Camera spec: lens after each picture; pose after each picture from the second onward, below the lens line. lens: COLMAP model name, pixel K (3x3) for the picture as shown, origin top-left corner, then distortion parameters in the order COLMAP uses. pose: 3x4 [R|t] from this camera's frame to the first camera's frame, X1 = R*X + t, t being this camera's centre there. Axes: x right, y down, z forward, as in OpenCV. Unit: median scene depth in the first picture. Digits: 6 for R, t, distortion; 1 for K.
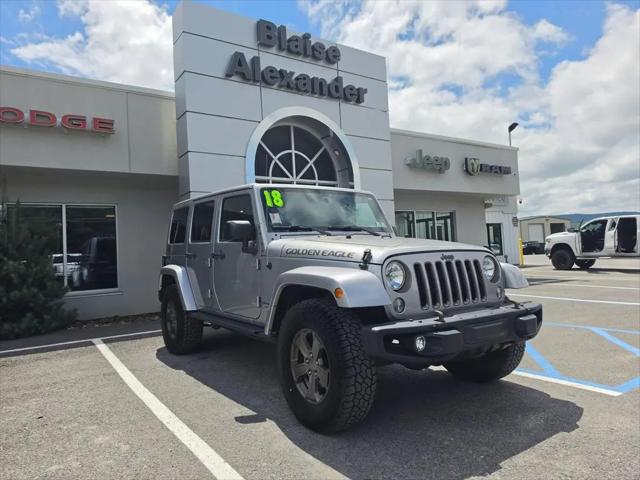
lens RADIAL K [[445.6, 0, 331.6], [0, 445.6, 242.0], [0, 0, 1]] dist [-0.003148, -0.006299]
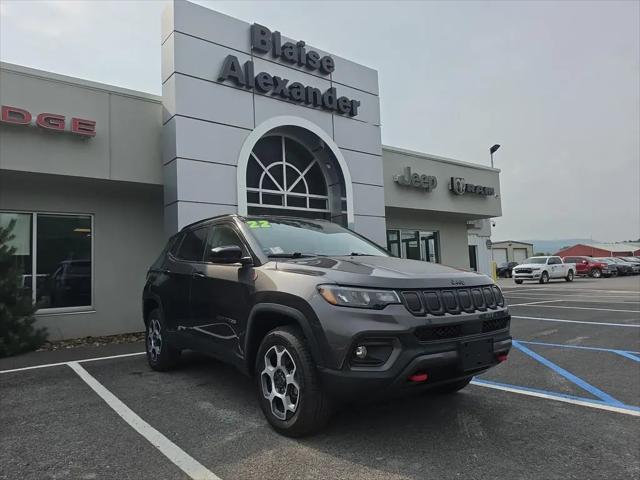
lens RADIAL K [[435.3, 0, 311.7], [0, 435.3, 250.8], [0, 0, 1]] dist [-0.003000, 0.000540]
pose [[0.998414, 0.015244, 0.054196, -0.075606], [-0.013362, 0.999301, -0.034904, 0.015291], [-0.054691, 0.034125, 0.997920, 0.075999]]
